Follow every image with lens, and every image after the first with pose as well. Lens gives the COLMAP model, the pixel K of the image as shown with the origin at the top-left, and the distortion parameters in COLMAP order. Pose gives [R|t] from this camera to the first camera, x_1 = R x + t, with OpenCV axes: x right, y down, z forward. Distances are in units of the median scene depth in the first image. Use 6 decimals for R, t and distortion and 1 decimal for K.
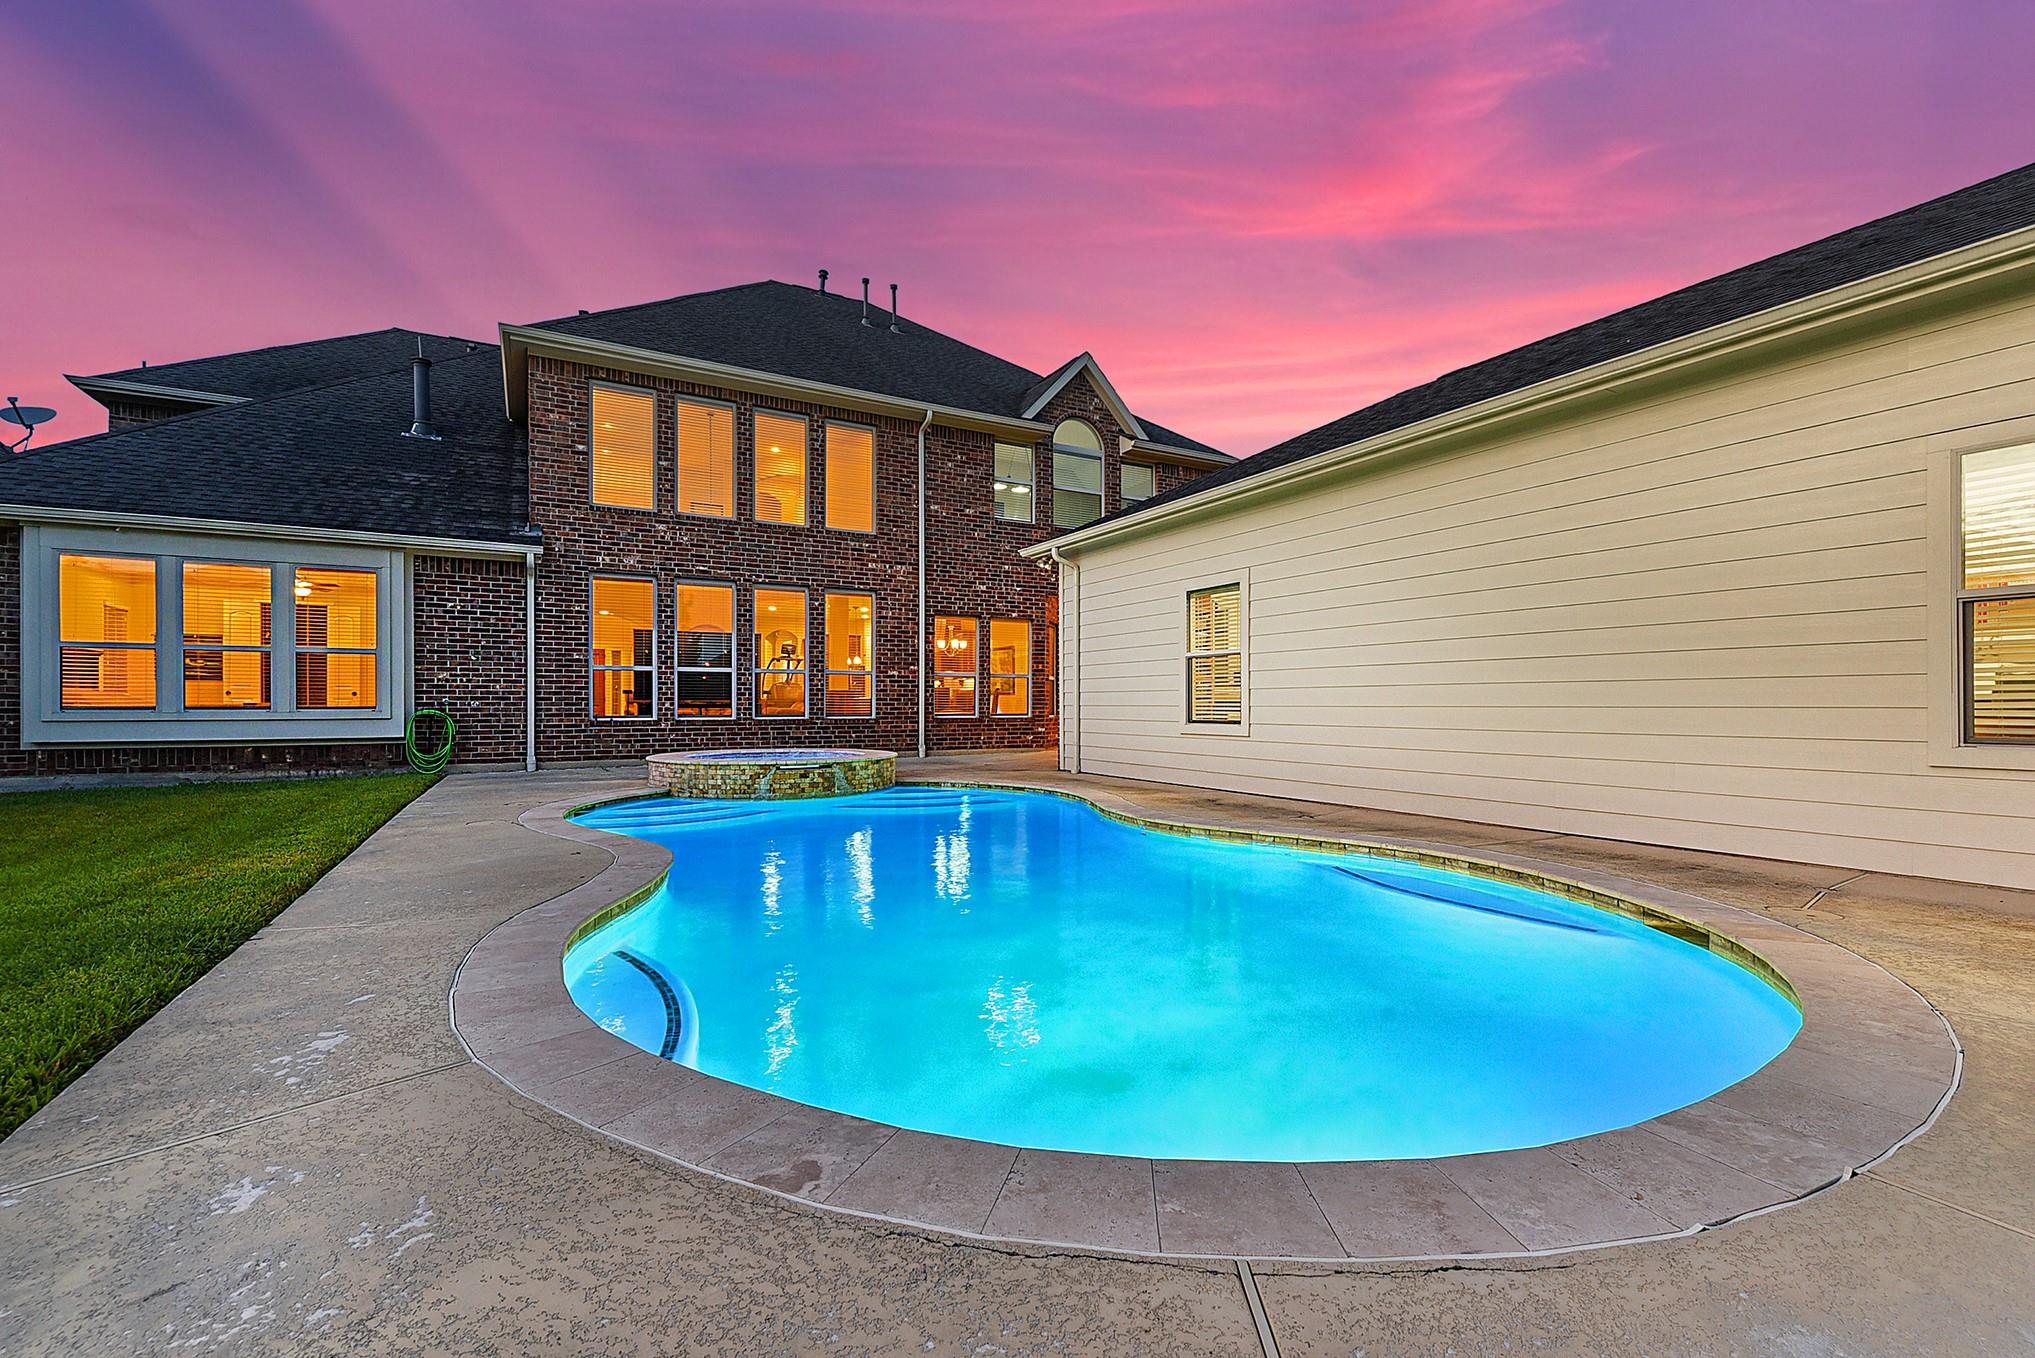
lens RADIAL K [[870.9, 0, 1033.1], [0, 870.9, 699.6], [0, 0, 1]] dist [0.017074, -0.009652]
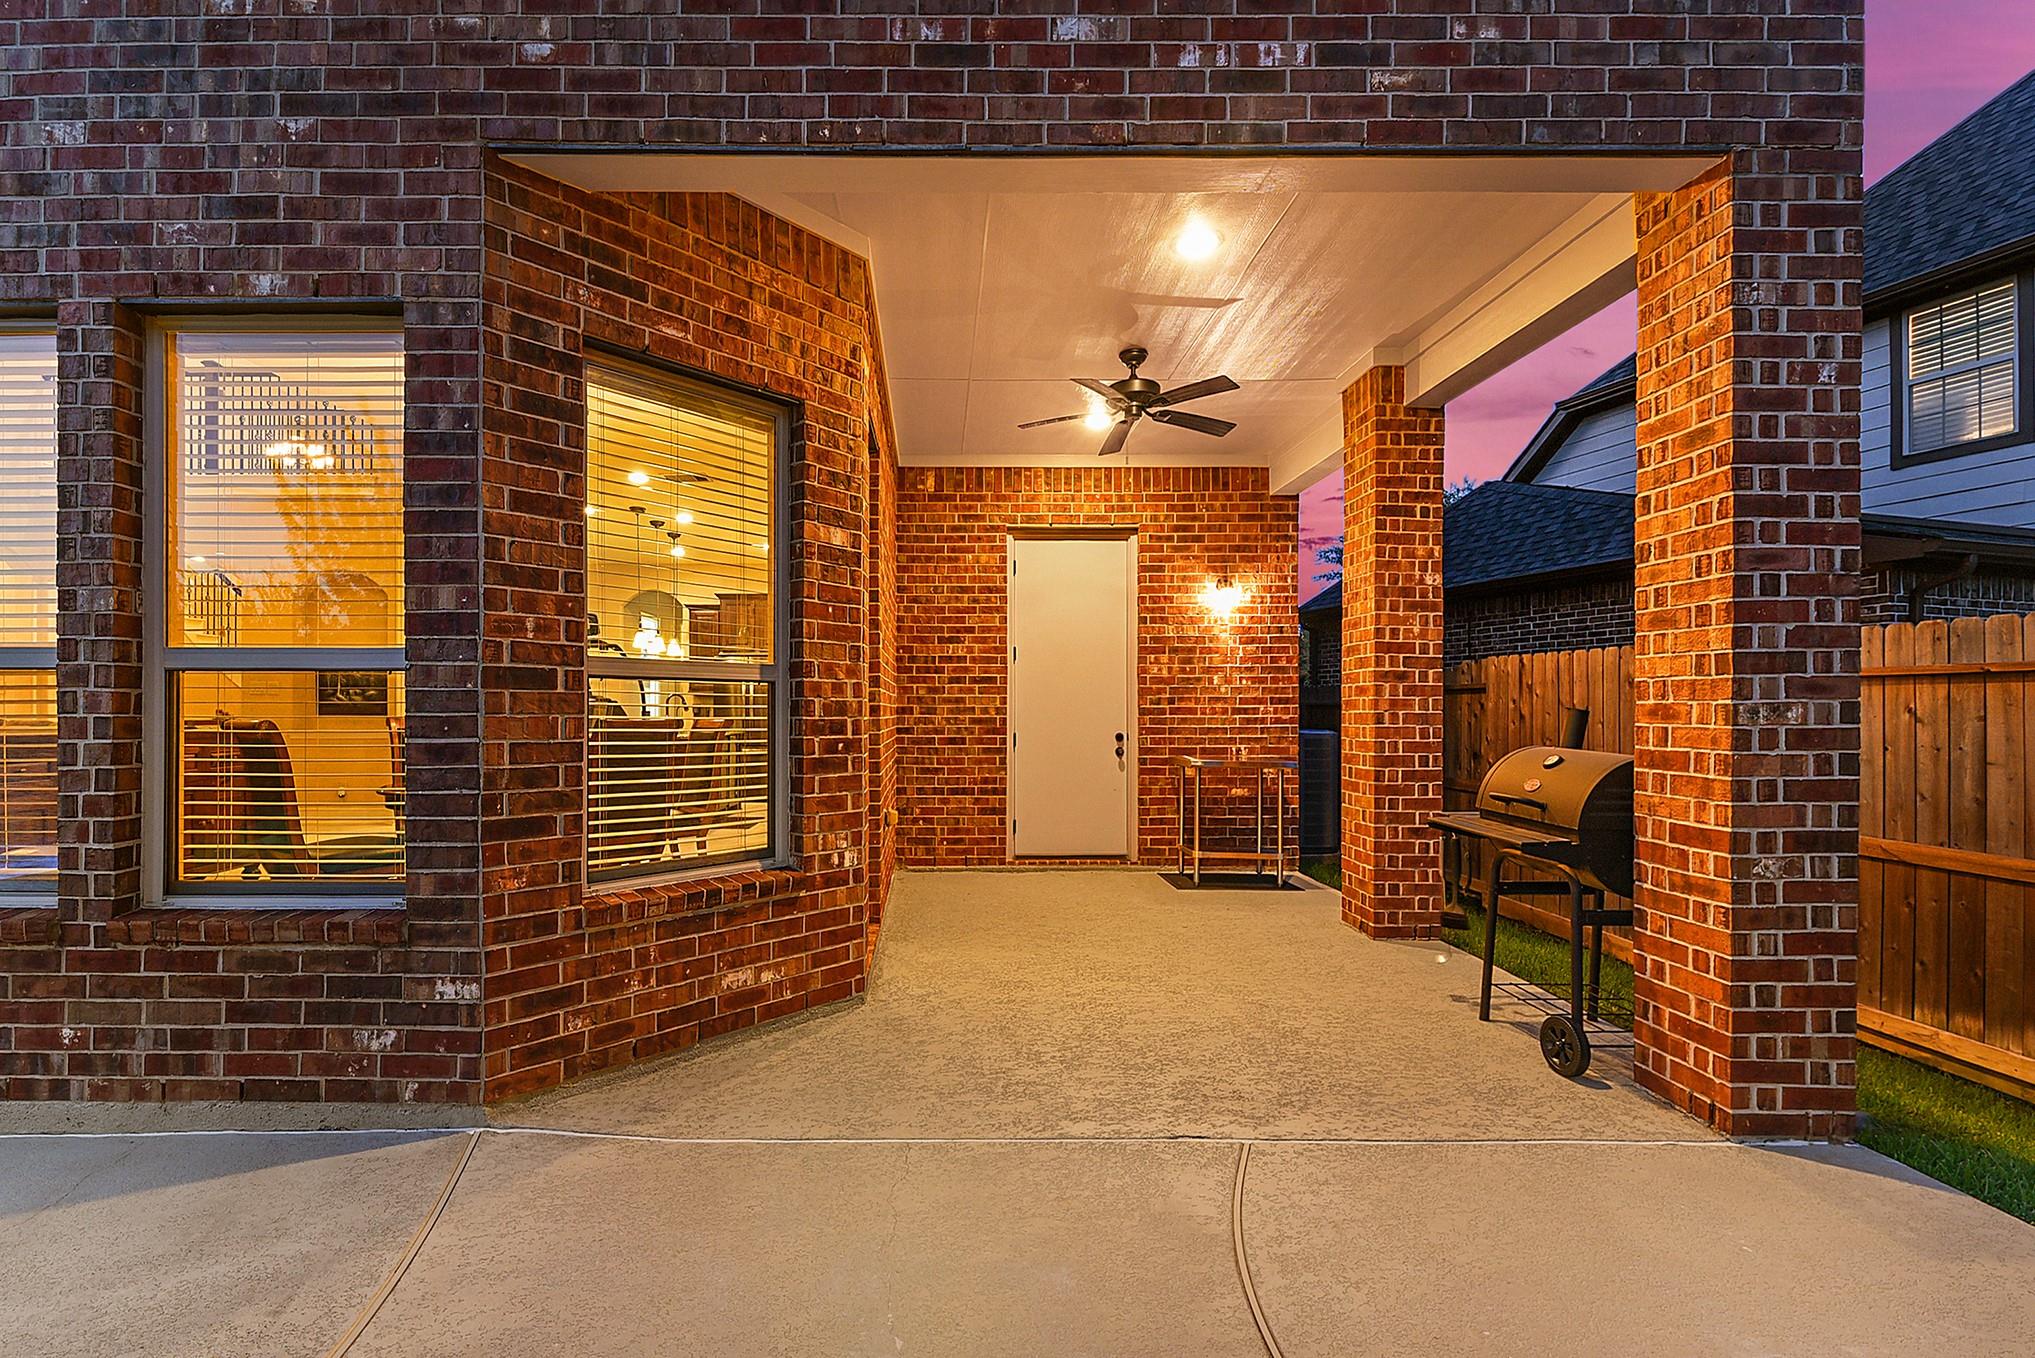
lens RADIAL K [[930.5, 0, 967.9], [0, 930.5, 677.1], [0, 0, 1]] dist [0.000784, -0.000398]
pose [[0.878446, -0.004694, -0.477819, 0.213469], [0.000760, 0.999964, -0.008427, -0.026744], [0.477842, 0.007040, 0.878418, 1.102372]]
